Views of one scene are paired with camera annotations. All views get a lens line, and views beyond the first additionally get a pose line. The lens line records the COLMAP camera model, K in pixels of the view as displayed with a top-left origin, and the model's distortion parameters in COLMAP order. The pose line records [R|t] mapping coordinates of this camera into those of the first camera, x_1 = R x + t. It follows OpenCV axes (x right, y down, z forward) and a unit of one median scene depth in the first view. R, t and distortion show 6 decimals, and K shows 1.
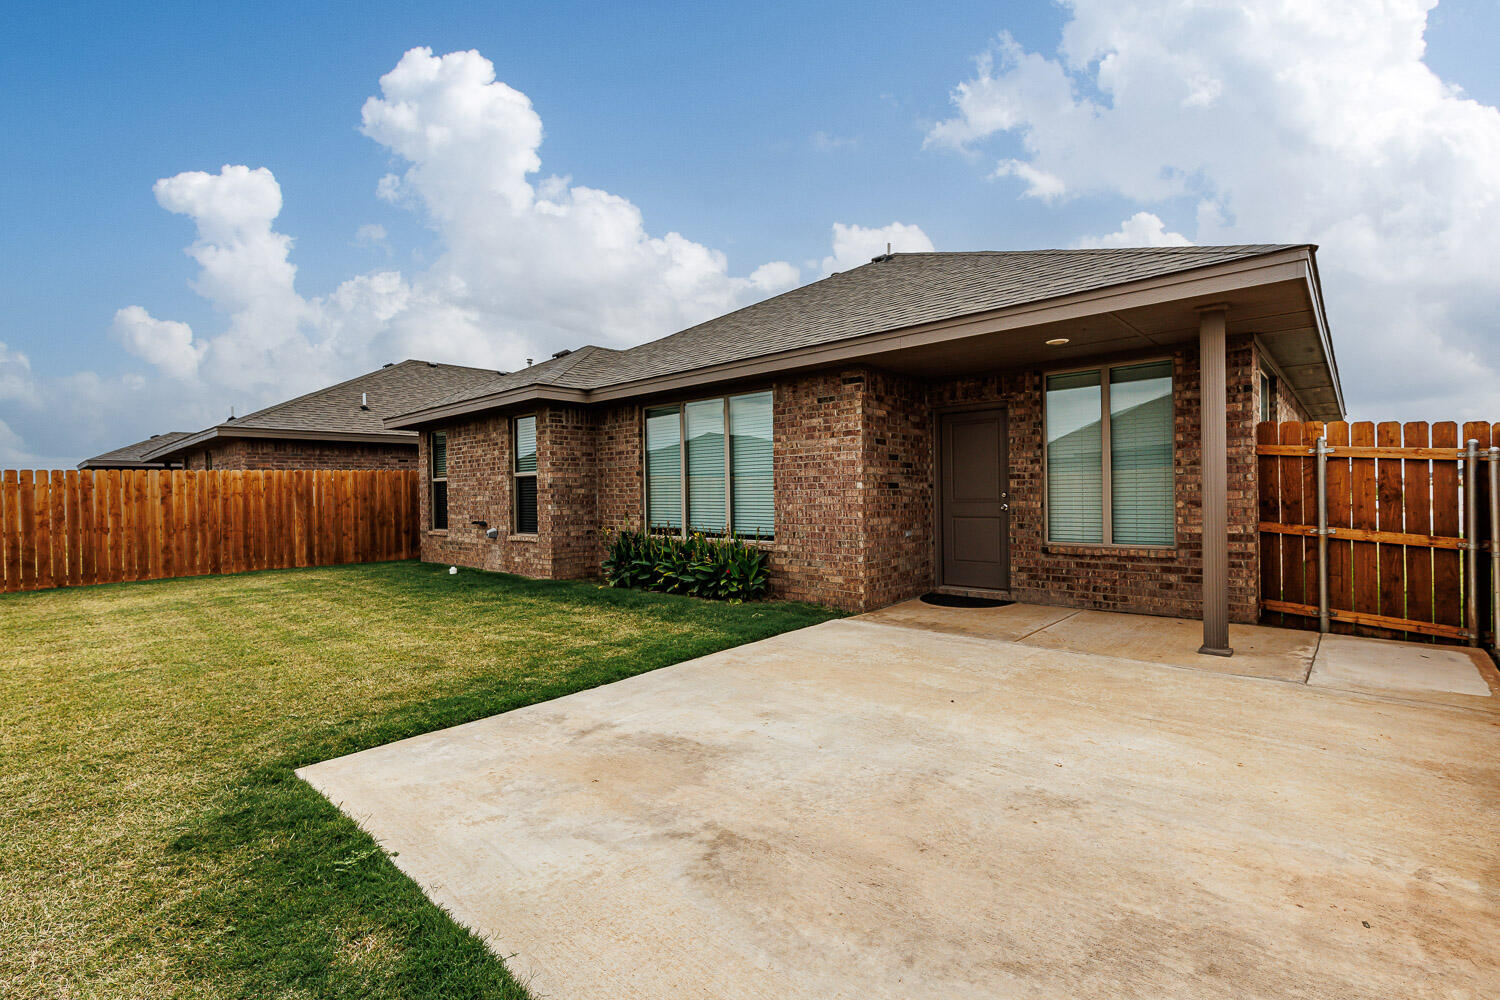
lens RADIAL K [[671.0, 0, 737.7], [0, 671.0, 498.1], [0, 0, 1]] dist [0.001969, 0.000263]
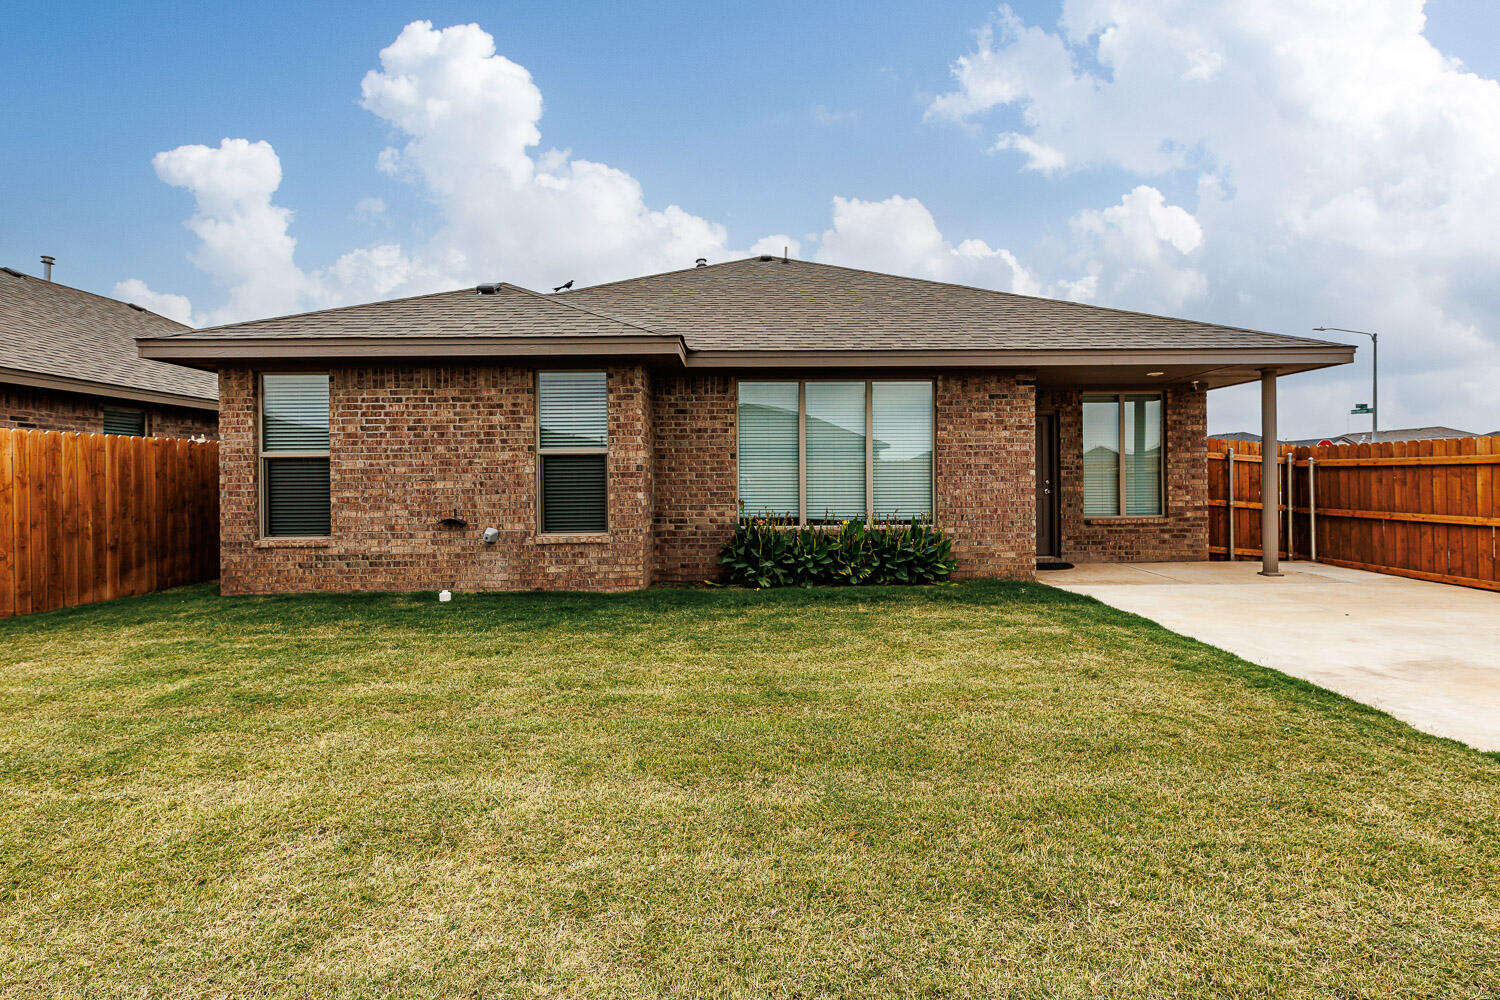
lens RADIAL K [[675.7, 0, 755.3], [0, 675.7, 483.6], [0, 0, 1]] dist [0.003798, -0.000318]
pose [[0.720585, 0.005352, 0.693346, -0.956009], [0.003105, 0.999935, -0.010945, 0.011549], [-0.693360, 0.010039, 0.720522, 0.466236]]
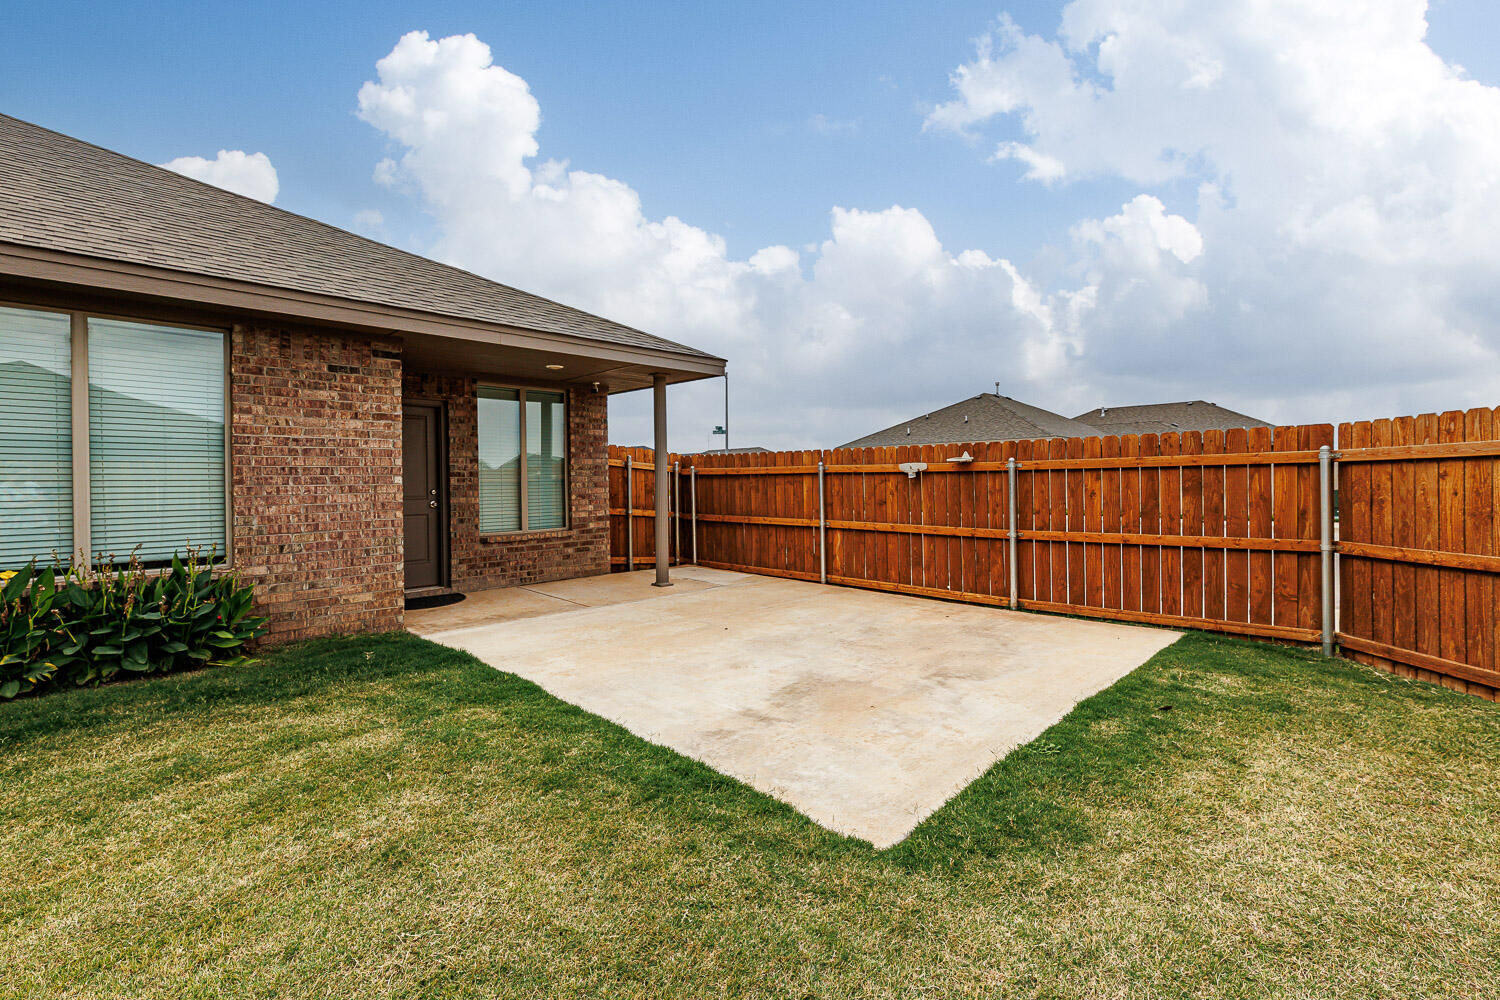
lens RADIAL K [[675.7, 0, 755.3], [0, 675.7, 483.6], [0, 0, 1]] dist [0.003798, -0.000318]
pose [[0.017515, 0.011976, 0.999775, -0.646065], [0.019281, 0.999738, -0.012314, 0.004792], [-0.999661, 0.019492, 0.017280, 0.513416]]
